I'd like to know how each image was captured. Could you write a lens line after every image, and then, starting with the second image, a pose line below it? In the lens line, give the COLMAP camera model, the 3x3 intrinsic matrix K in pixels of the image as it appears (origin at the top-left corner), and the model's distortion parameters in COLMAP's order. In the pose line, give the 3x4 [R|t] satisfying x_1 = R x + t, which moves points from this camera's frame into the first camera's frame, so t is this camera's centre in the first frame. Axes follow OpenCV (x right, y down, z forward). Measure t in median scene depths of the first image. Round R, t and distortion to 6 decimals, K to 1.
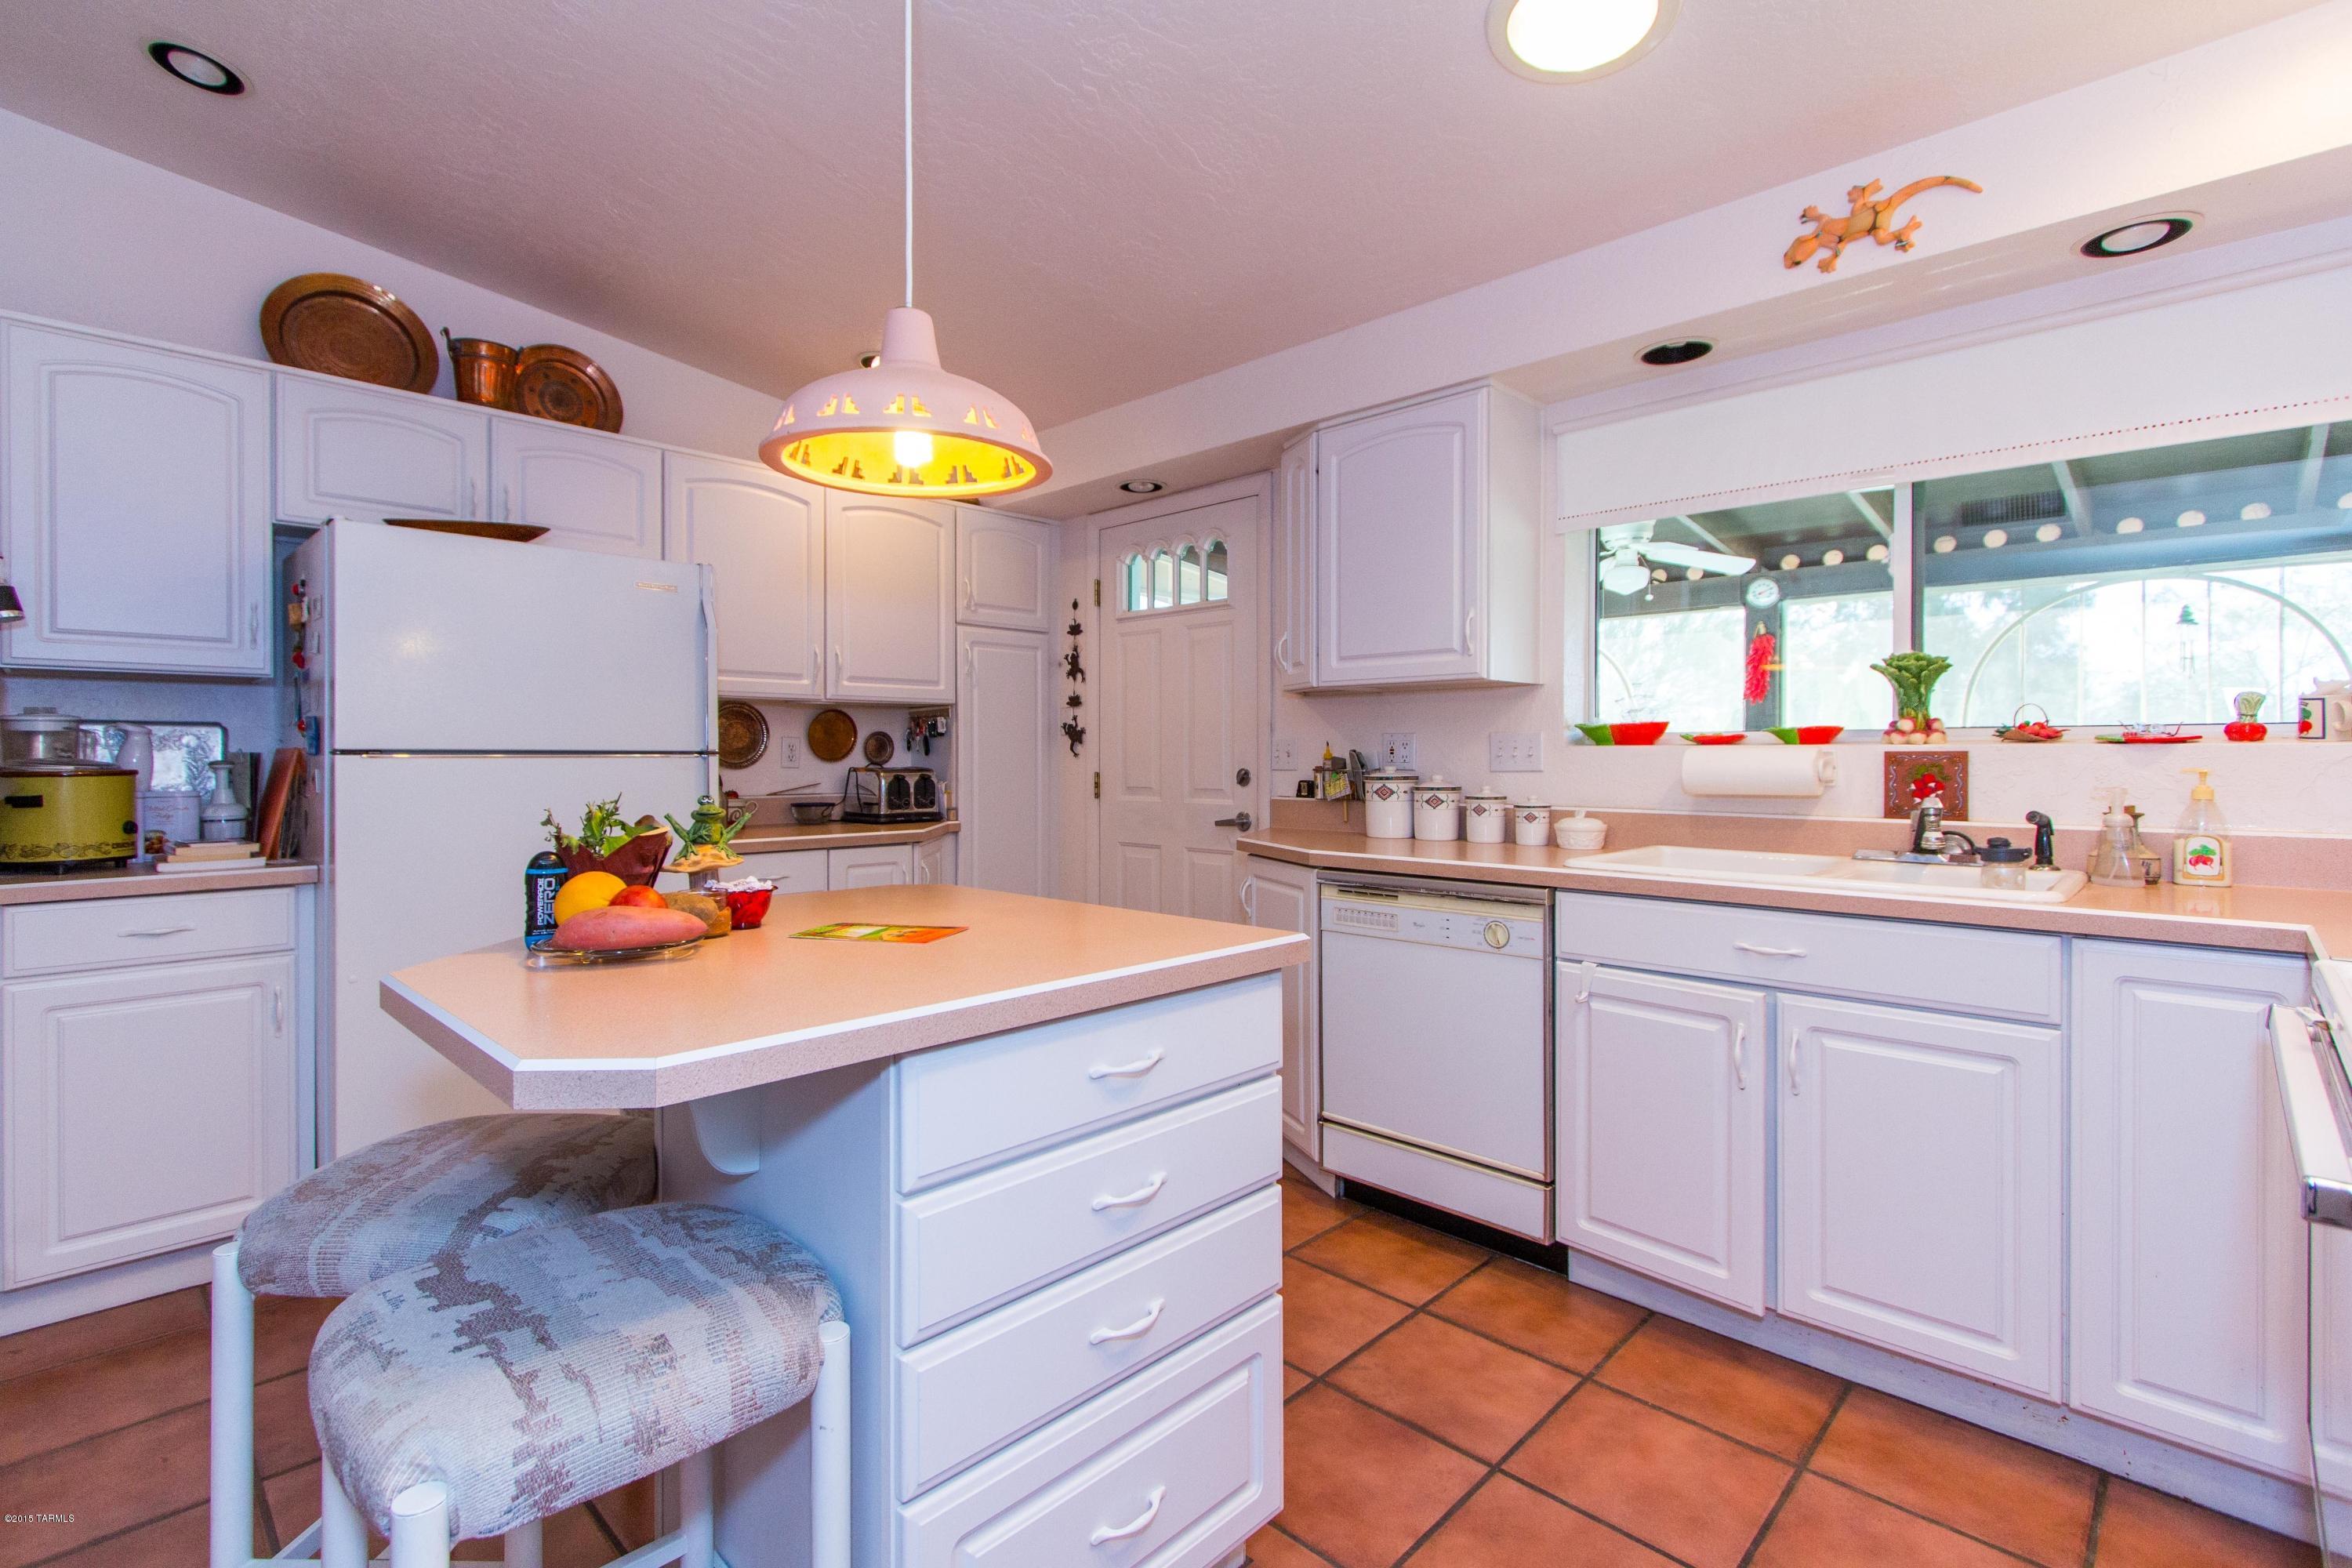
lens RADIAL K [[1077.9, 0, 1161.7], [0, 1077.9, 766.5], [0, 0, 1]] dist [0.004855, -0.002341]
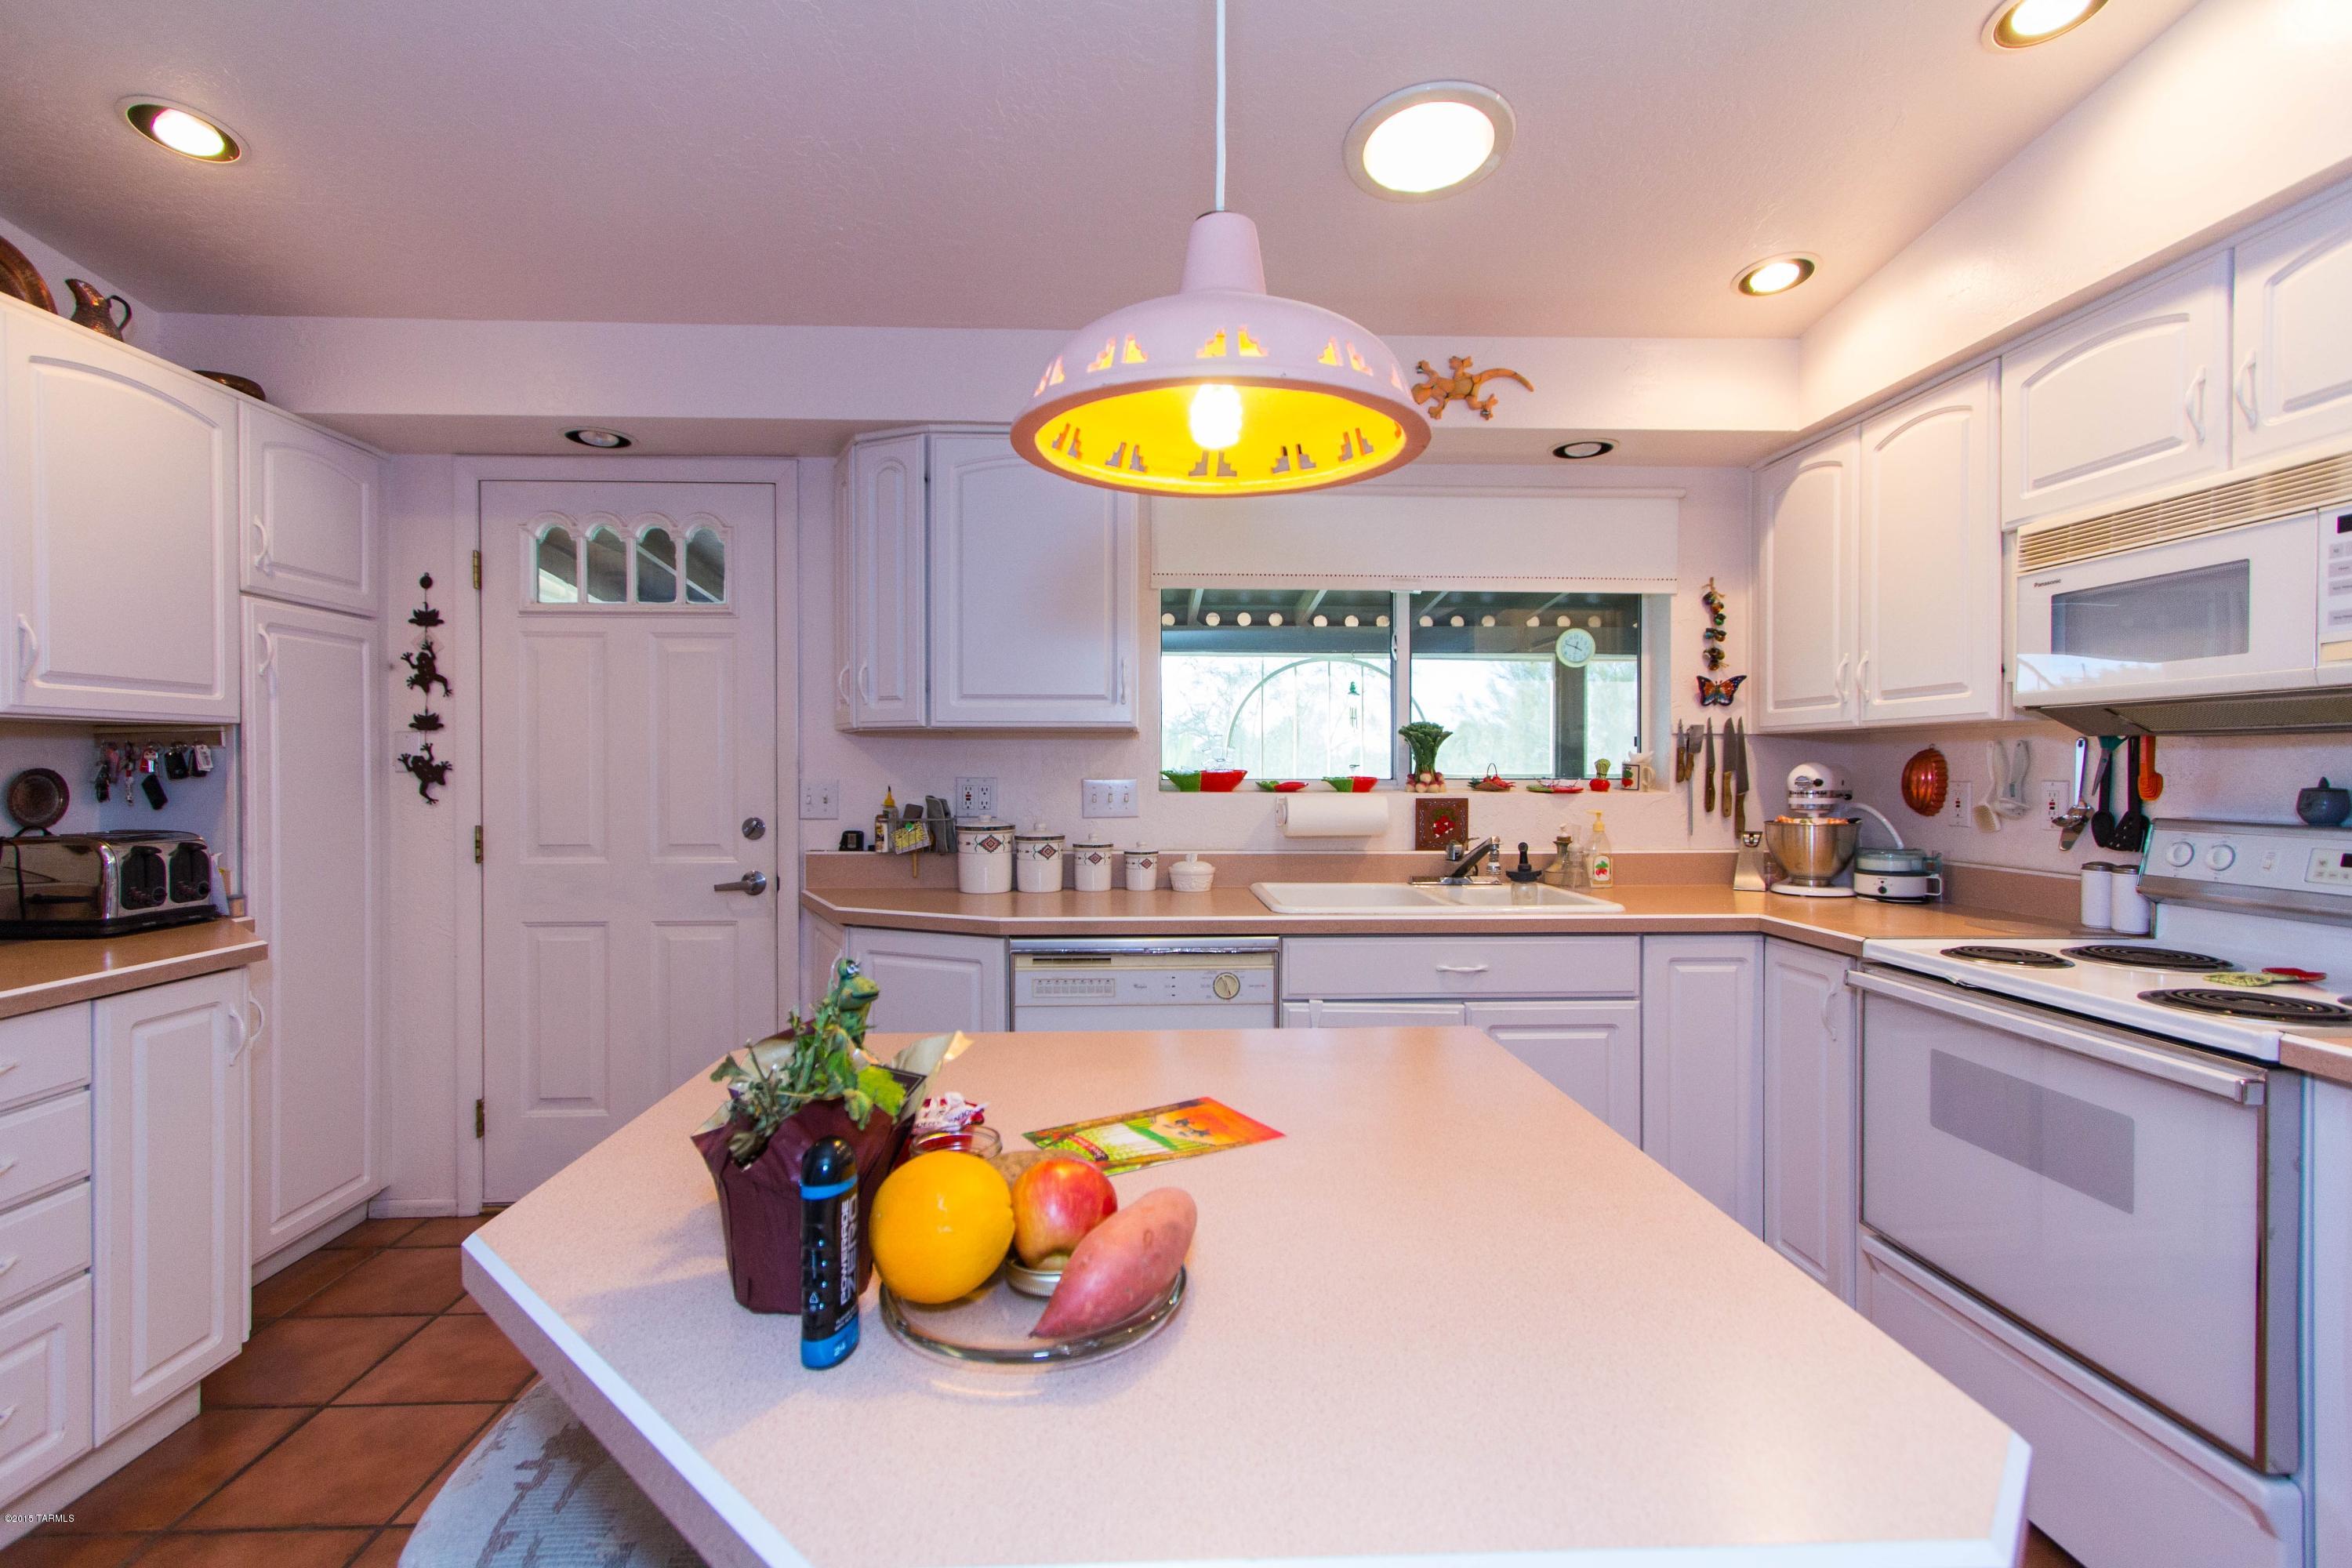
lens RADIAL K [[1077.9, 0, 1176.8], [0, 1077.9, 779.0], [0, 0, 1]] dist [0.004855, -0.002341]
pose [[0.687747, -0.006277, 0.725923, -0.343820], [0.006899, 0.999974, 0.002112, -0.031420], [-0.725918, 0.003556, 0.687773, 0.249589]]
